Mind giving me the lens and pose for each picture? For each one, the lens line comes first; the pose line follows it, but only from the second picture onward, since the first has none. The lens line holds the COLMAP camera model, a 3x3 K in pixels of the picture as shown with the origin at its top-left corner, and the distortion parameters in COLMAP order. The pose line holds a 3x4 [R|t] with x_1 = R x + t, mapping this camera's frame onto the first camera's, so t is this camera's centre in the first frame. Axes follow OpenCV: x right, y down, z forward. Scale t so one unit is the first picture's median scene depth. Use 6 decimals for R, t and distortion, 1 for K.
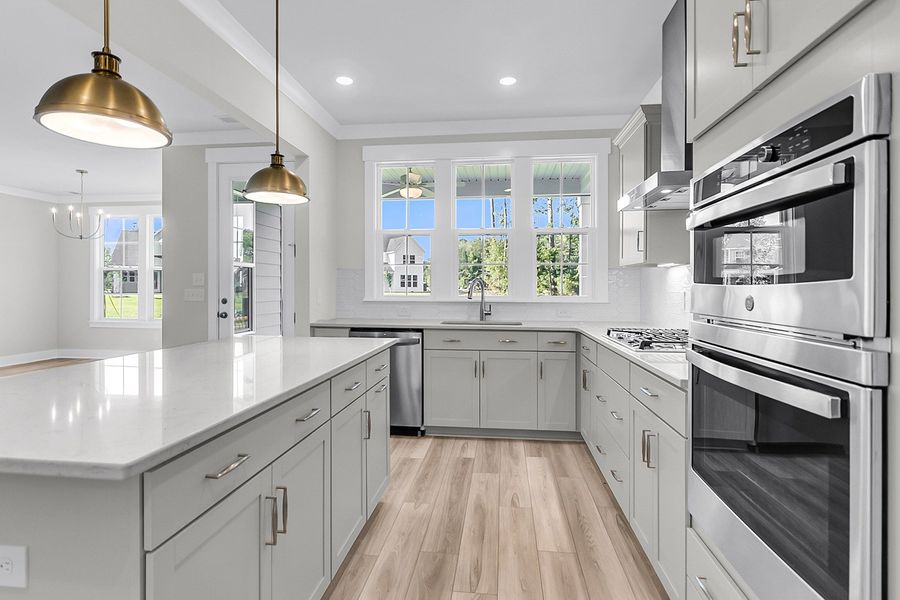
lens RADIAL K [[471.7, 0, 434.4], [0, 471.7, 288.6], [0, 0, 1]] dist [0.001184, 0.000428]
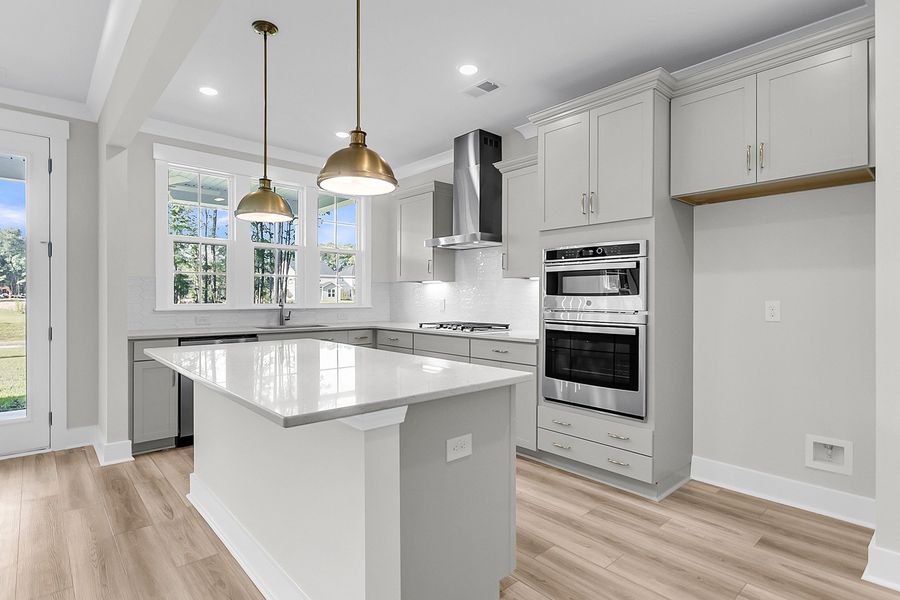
lens RADIAL K [[462.9, 0, 450.0], [0, 462.9, 300.0], [0, 0, 1]] dist [0.001327, 0.000576]
pose [[0.640676, -0.004023, 0.767801, -0.618114], [-0.001249, 0.999979, 0.006281, -0.000559], [-0.767811, -0.004983, 0.640658, -0.033928]]
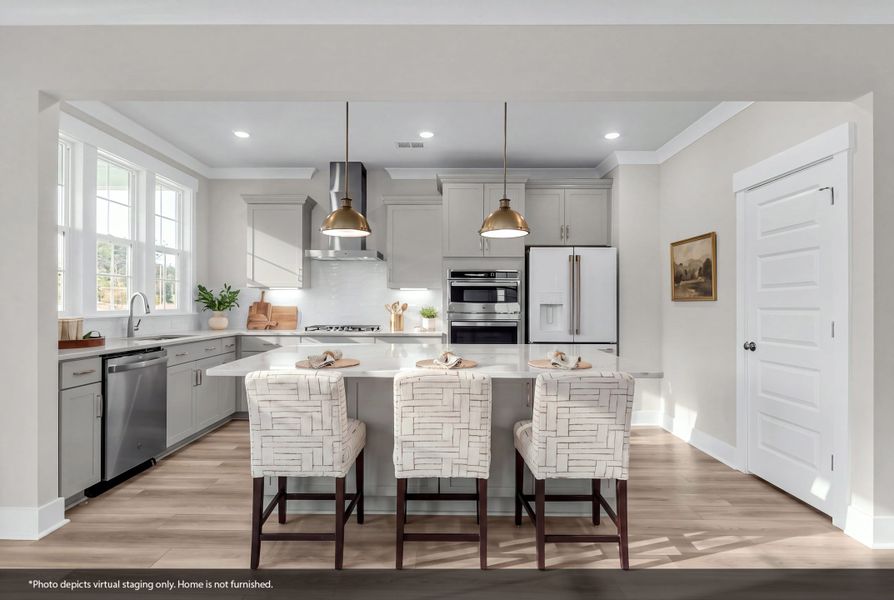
lens RADIAL K [[458.7, 0, 441.3], [0, 458.7, 304.4], [0, 0, 1]] dist [0.001881, 0.000200]
pose [[-0.136611, -0.001833, 0.990623, -1.099556], [-0.004286, 0.999990, 0.001259, 0.000258], [-0.990616, -0.004074, -0.136617, 0.642615]]
